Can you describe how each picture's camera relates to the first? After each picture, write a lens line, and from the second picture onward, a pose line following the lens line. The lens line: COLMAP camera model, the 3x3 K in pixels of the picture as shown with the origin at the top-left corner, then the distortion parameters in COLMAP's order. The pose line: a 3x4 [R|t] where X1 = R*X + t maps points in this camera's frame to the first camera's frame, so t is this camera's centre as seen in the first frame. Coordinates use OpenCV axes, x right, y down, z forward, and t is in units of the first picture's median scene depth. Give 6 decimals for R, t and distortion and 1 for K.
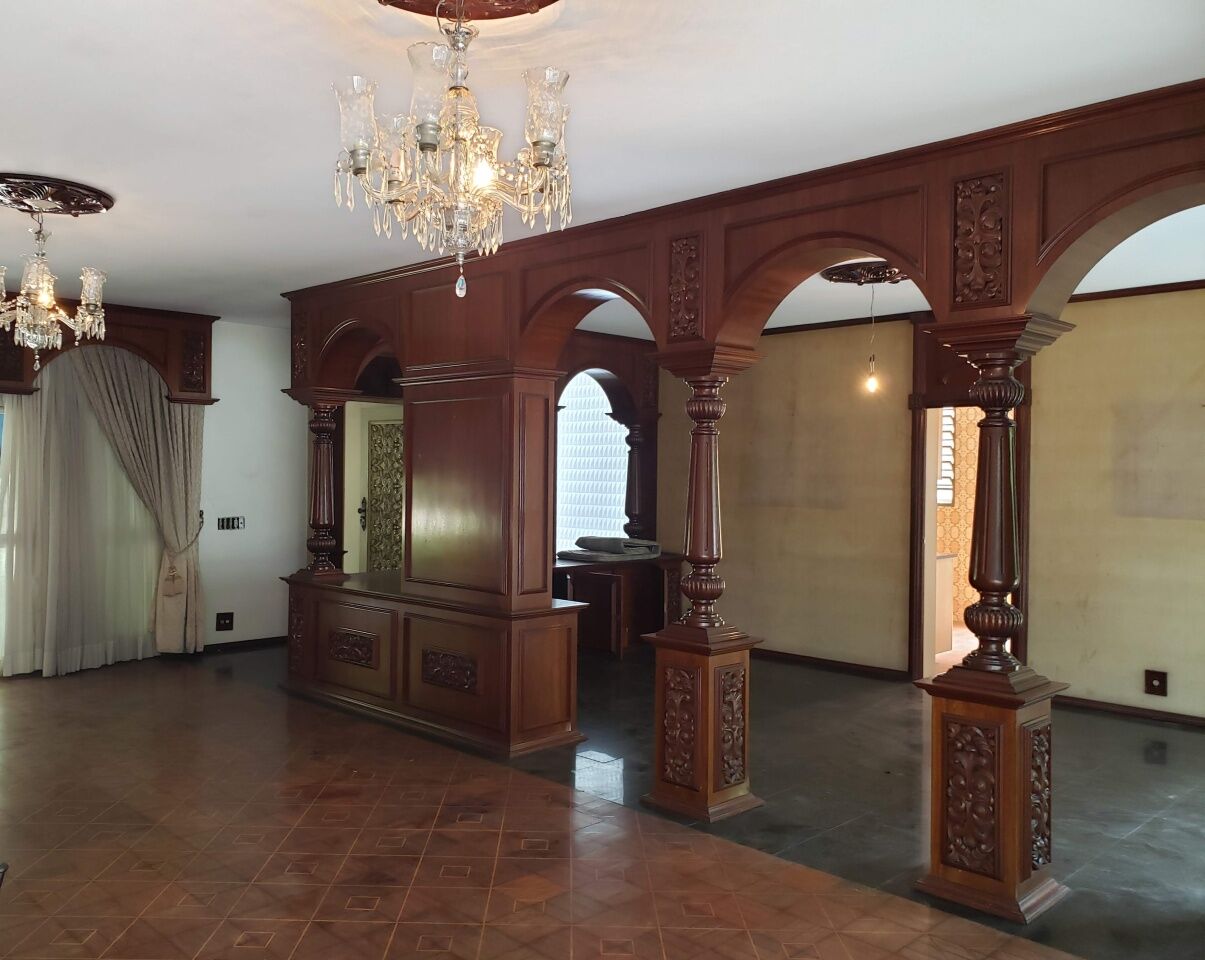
lens RADIAL K [[1017.4, 0, 602.1], [0, 1017.4, 477.9], [0, 0, 1]] dist [0.001538, 0.001056]
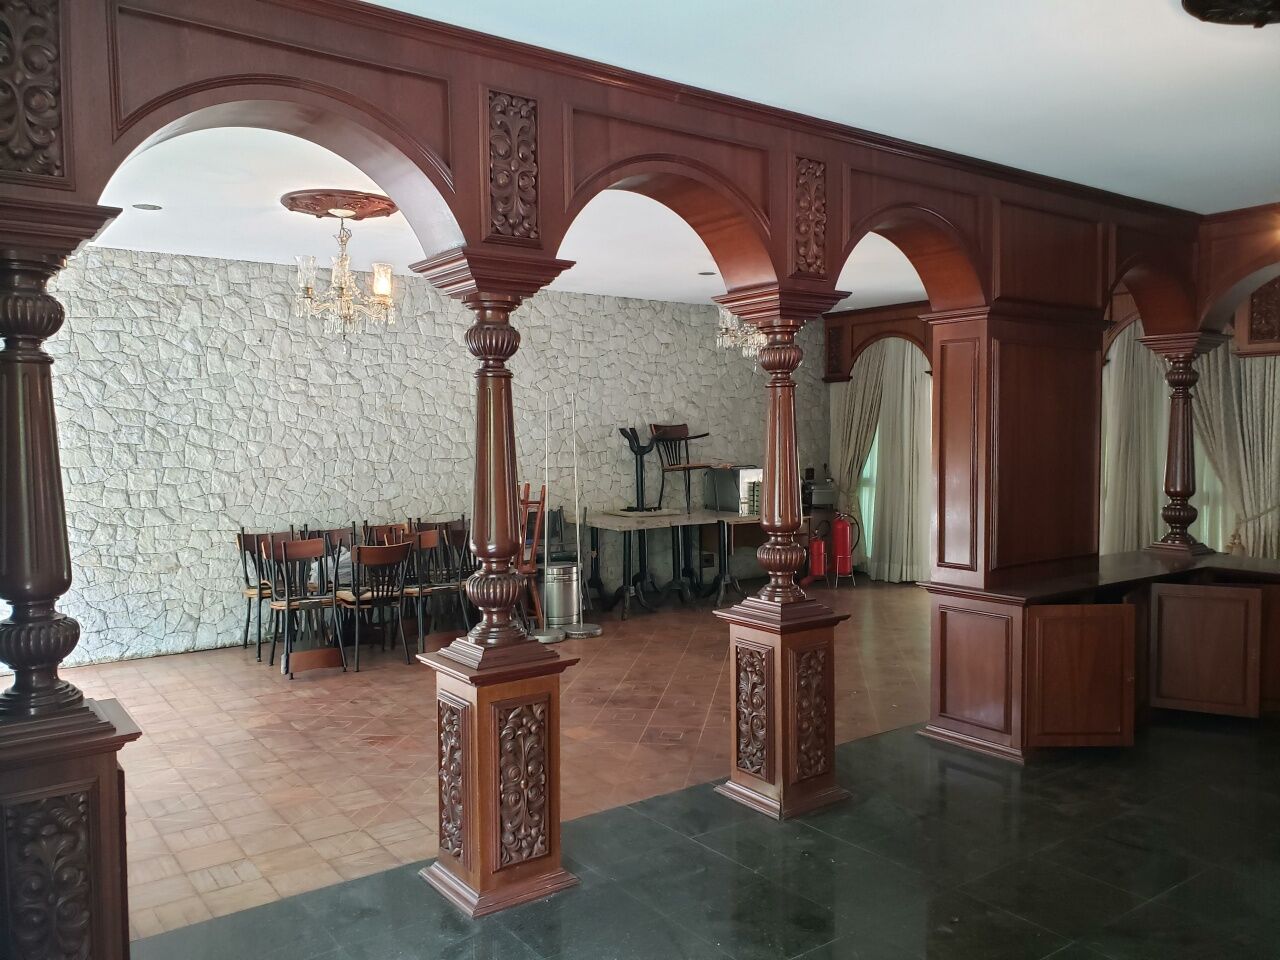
lens RADIAL K [[1016.5, 0, 640.2], [0, 1016.5, 482.3], [0, 0, 1]] dist [0.037002, -0.002591]
pose [[-0.162282, 0.039564, -0.985951, 1.171951], [0.000183, 0.999197, 0.040065, 0.003510], [0.986744, 0.006321, -0.162159, 1.183378]]
